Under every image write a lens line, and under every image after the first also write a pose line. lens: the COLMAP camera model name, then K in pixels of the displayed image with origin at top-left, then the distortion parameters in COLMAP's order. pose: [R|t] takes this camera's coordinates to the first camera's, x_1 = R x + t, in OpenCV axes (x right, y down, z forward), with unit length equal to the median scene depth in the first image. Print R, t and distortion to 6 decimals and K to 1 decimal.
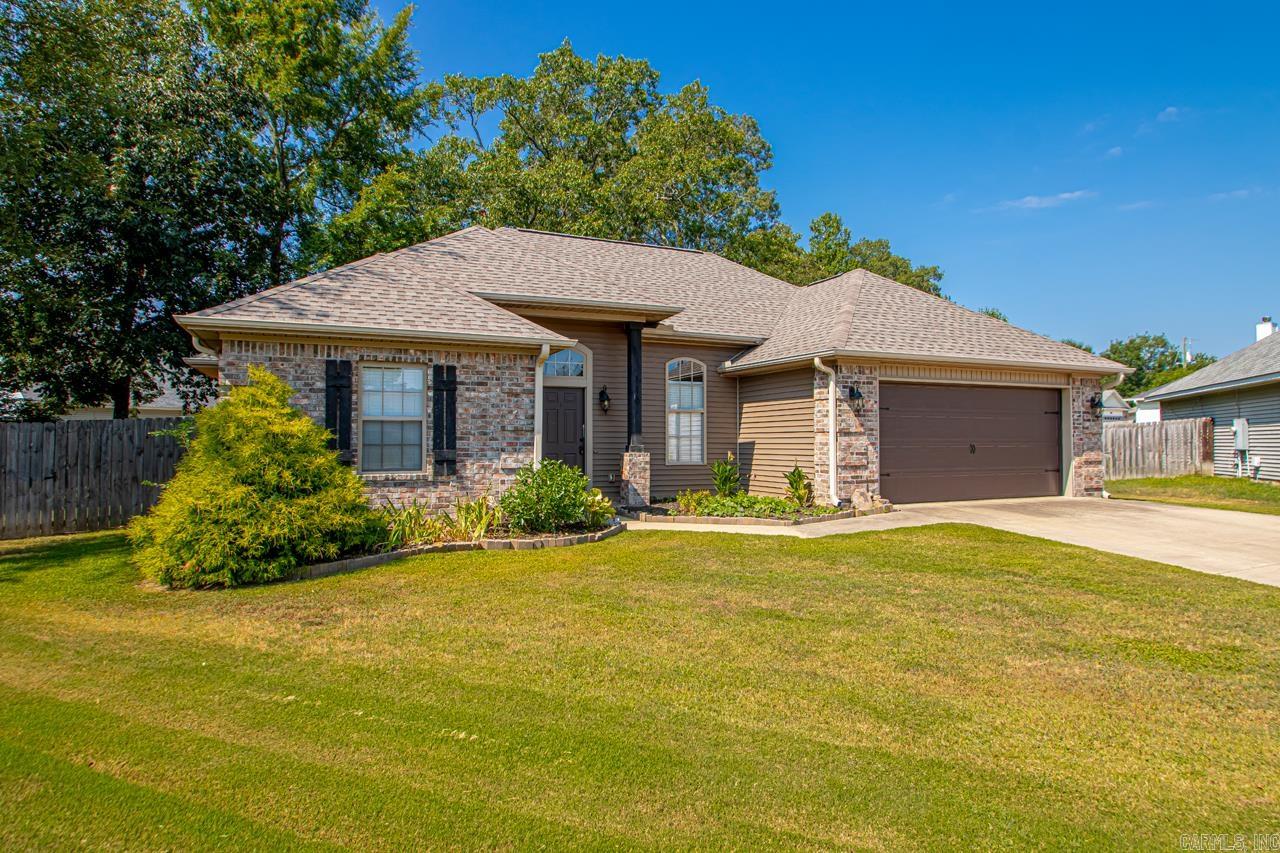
lens RADIAL K [[748.1, 0, 642.1], [0, 748.1, 426.0], [0, 0, 1]] dist [0.000093, 0.000037]
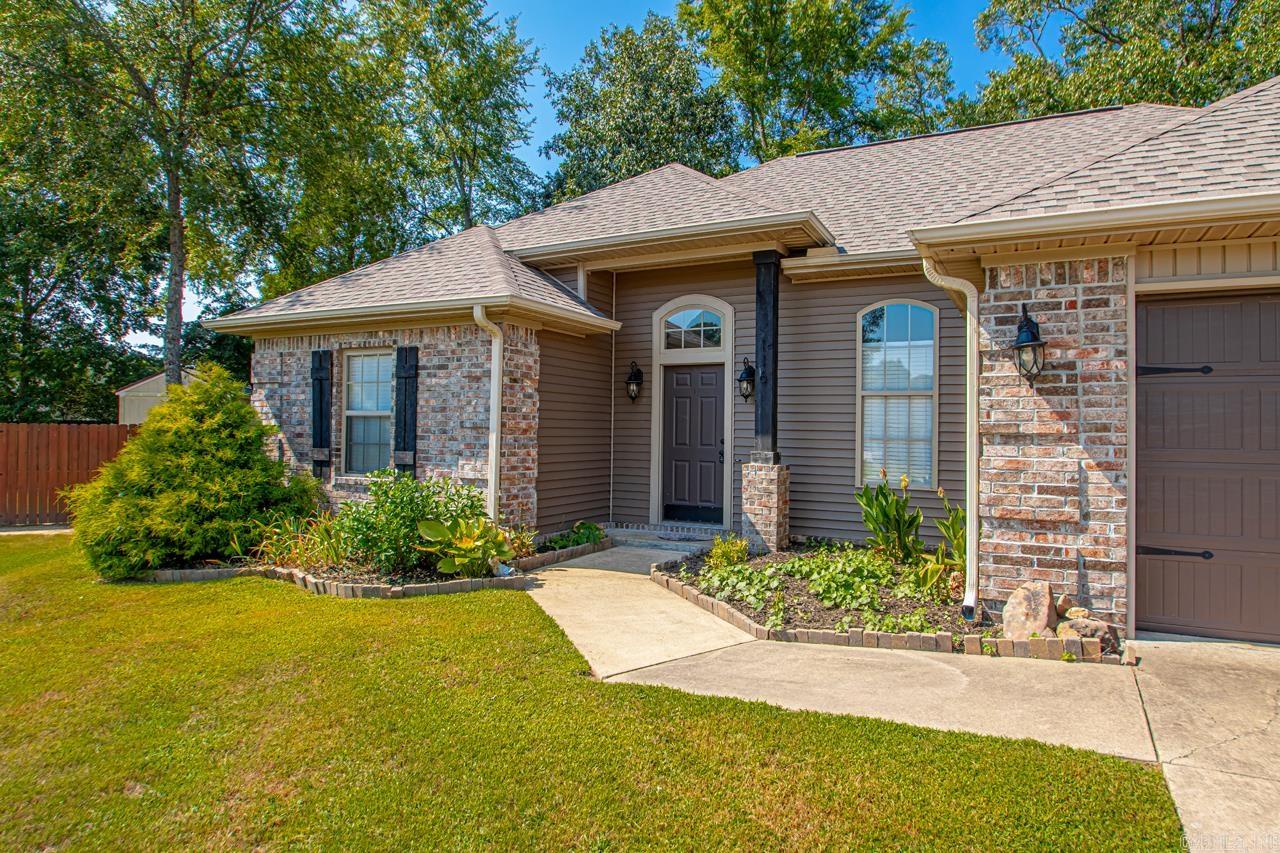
lens RADIAL K [[762.5, 0, 642.4], [0, 762.5, 427.6], [0, 0, 1]] dist [-0.006359, -0.000786]
pose [[0.624745, 0.002808, -0.780824, 0.518646], [0.002589, 0.999981, 0.005668, 0.002209], [0.780824, -0.005562, 0.624726, 0.659062]]
